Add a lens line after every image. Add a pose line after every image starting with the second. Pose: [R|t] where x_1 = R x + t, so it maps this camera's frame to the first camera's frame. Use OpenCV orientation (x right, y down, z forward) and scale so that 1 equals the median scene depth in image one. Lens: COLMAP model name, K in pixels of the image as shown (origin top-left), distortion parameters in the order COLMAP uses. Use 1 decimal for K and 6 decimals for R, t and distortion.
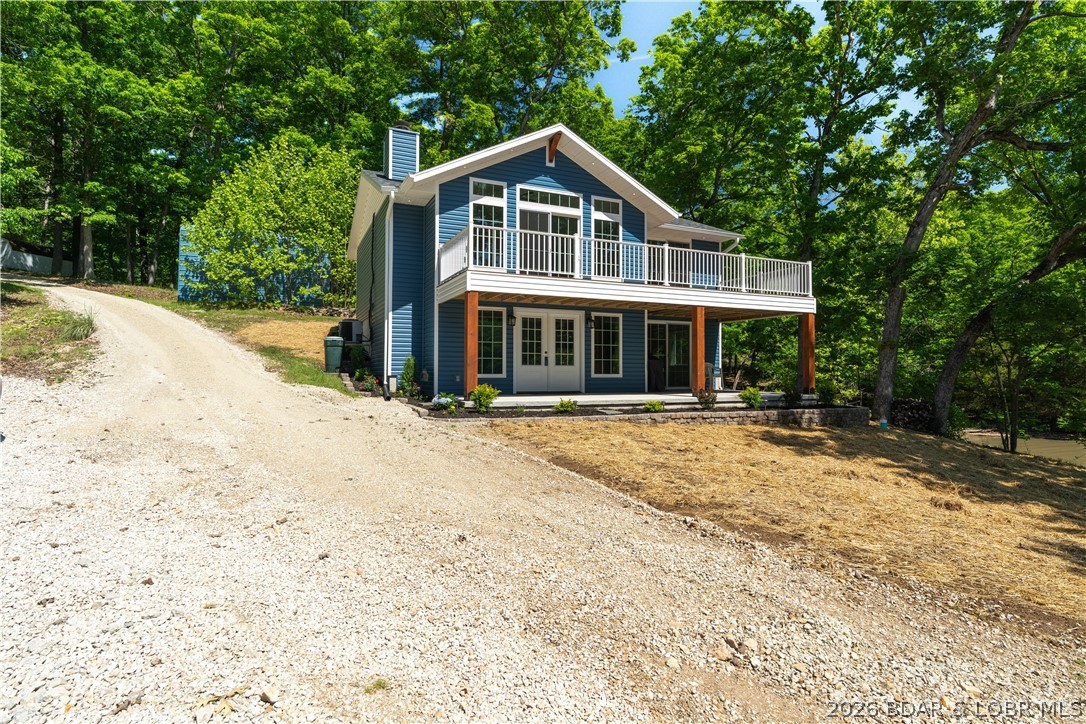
lens RADIAL K [[555.8, 0, 546.8], [0, 555.8, 360.1], [0, 0, 1]] dist [0.000149, 0.000821]
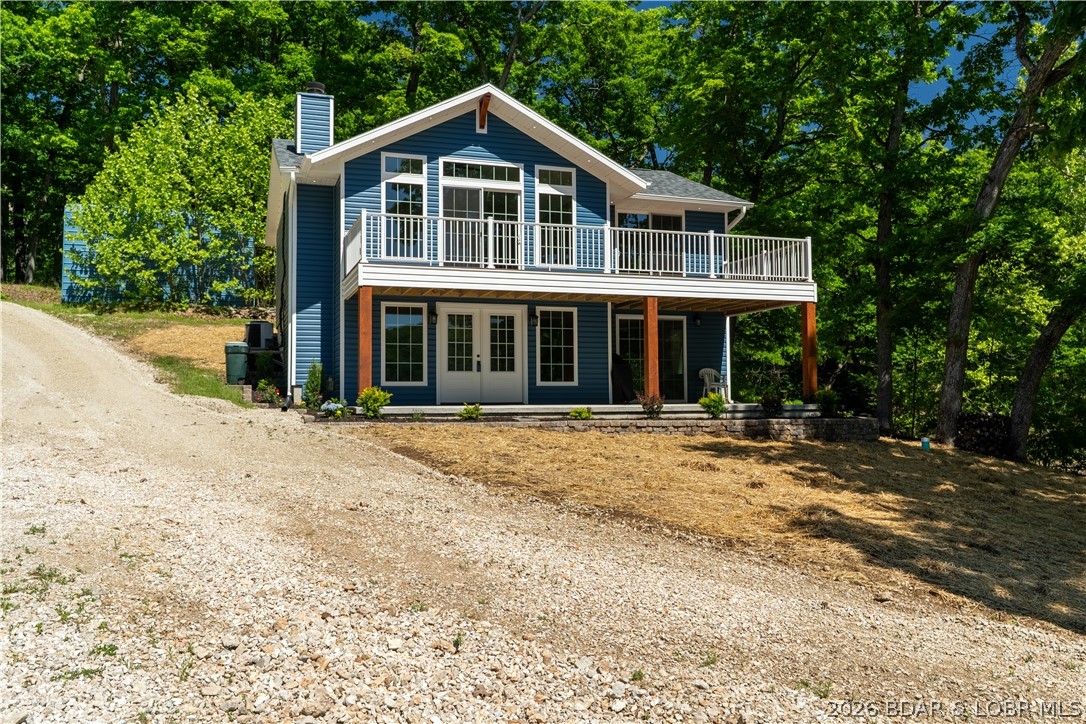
lens RADIAL K [[873.5, 0, 541.1], [0, 873.5, 363.3], [0, 0, 1]] dist [0.013529, -0.004150]
pose [[0.995819, -0.014964, -0.090116, 0.198628], [0.012794, 0.999615, -0.024613, 0.029104], [0.090450, 0.023357, 0.995627, -0.278333]]
